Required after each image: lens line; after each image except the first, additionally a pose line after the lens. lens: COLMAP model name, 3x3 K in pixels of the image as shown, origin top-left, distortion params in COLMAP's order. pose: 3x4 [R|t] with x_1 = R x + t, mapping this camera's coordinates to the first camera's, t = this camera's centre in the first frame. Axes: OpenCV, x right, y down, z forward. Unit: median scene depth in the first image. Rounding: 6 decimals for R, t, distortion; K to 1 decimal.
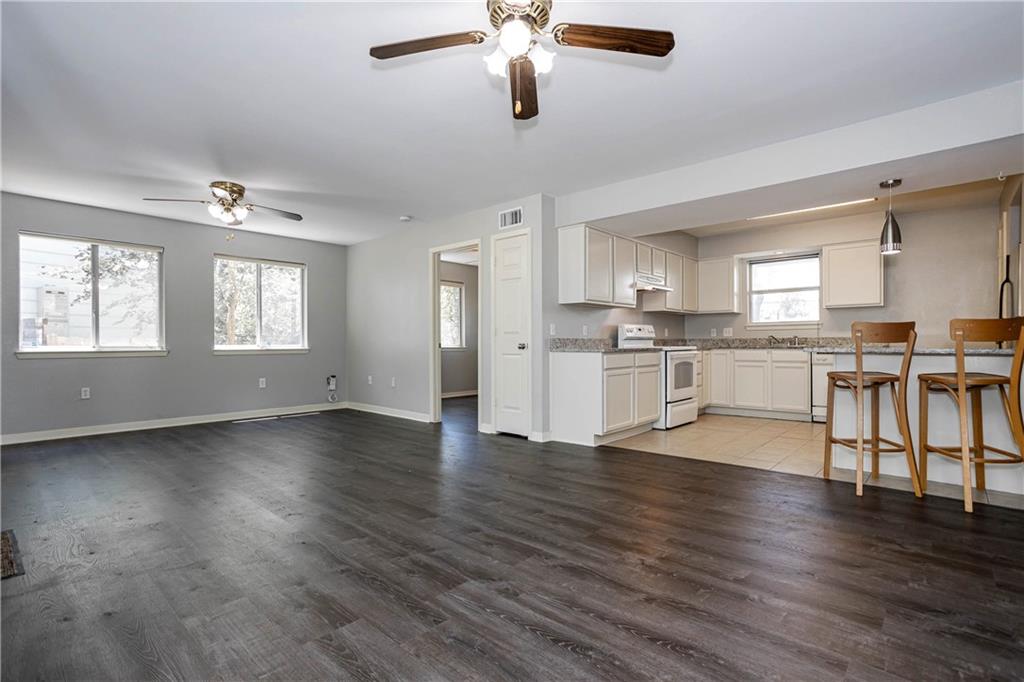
lens RADIAL K [[504.6, 0, 507.7], [0, 504.6, 338.2], [0, 0, 1]] dist [-0.020742, 0.000841]
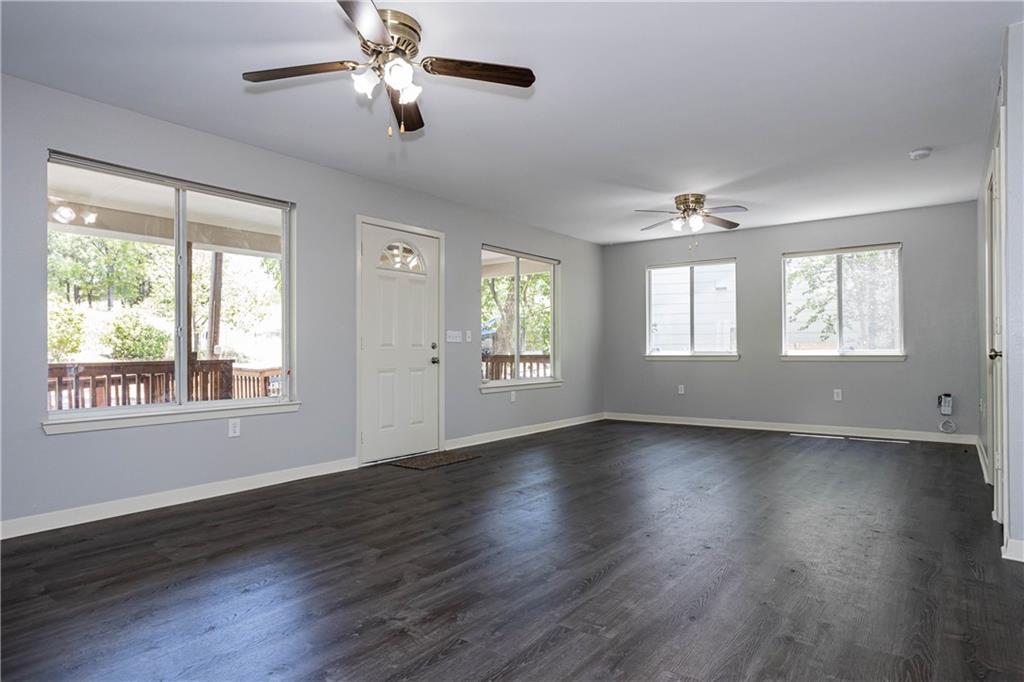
lens RADIAL K [[558.2, 0, 513.2], [0, 558.2, 349.2], [0, 0, 1]] dist [-0.017278, 0.004180]
pose [[0.102949, -0.000445, -0.994687, 0.485392], [0.018502, 0.999828, 0.001467, 0.001003], [0.994515, -0.018555, 0.102939, 0.446397]]
